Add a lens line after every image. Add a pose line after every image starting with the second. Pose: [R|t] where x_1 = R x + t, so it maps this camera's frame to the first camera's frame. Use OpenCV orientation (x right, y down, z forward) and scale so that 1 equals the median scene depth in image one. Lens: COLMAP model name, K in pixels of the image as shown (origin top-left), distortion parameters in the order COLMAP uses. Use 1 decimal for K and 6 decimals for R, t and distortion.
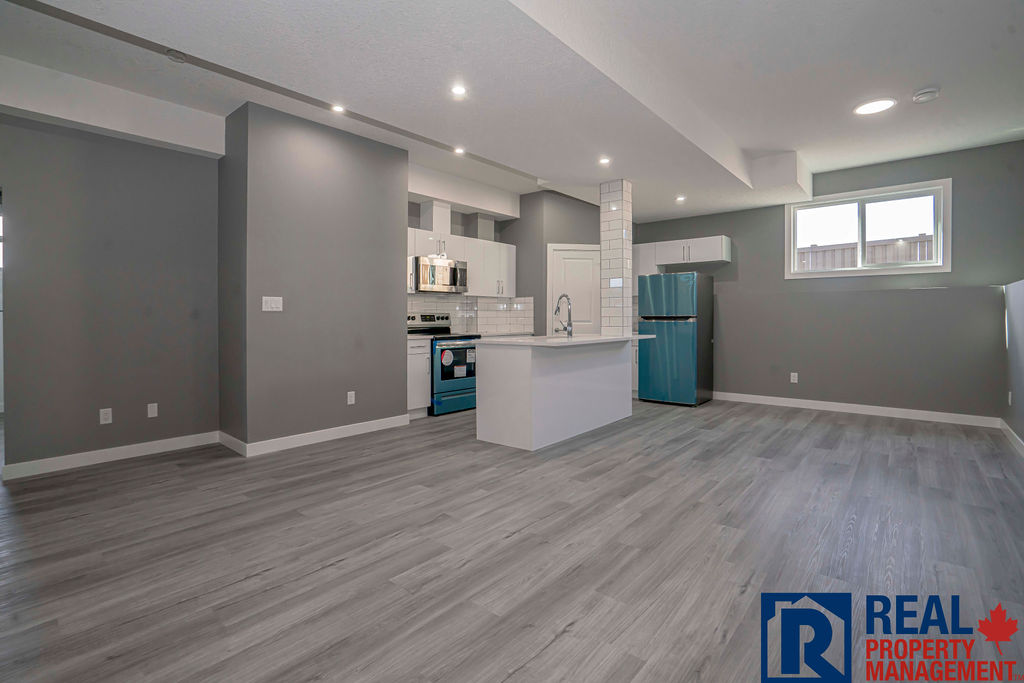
lens RADIAL K [[476.7, 0, 512.9], [0, 476.7, 319.1], [0, 0, 1]] dist [-0.051641, 0.000194]
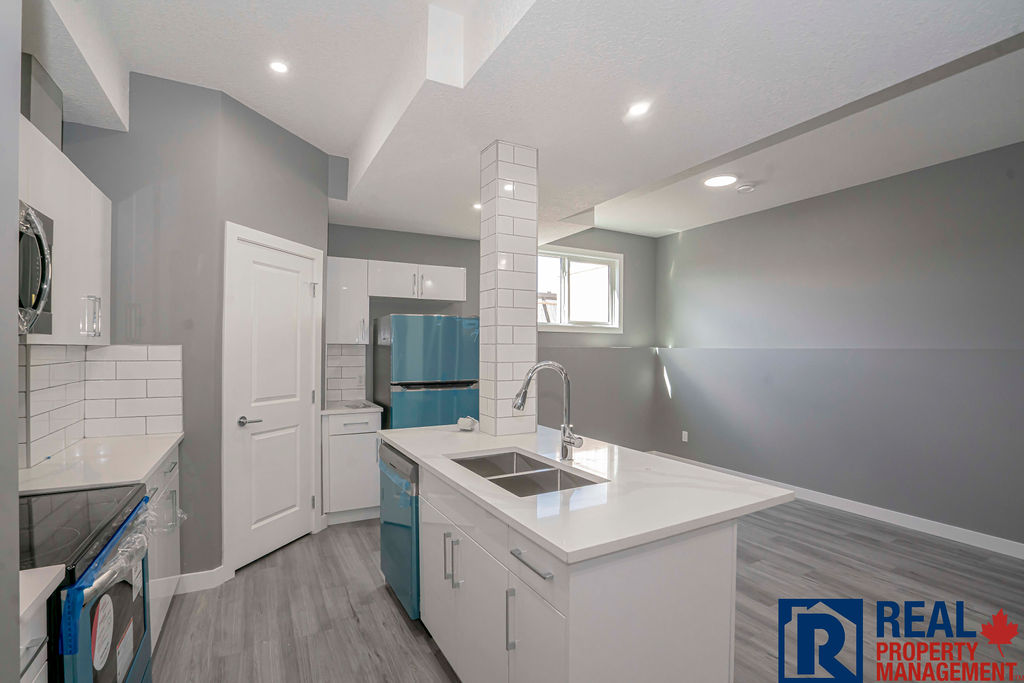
lens RADIAL K [[487.6, 0, 526.4], [0, 487.6, 346.7], [0, 0, 1]] dist [-0.057016, 0.024369]
pose [[0.346364, 0.009304, 0.938054, -0.261225], [-0.005997, 0.999952, -0.007704, -0.049812], [-0.938081, -0.002957, 0.346403, 0.672802]]
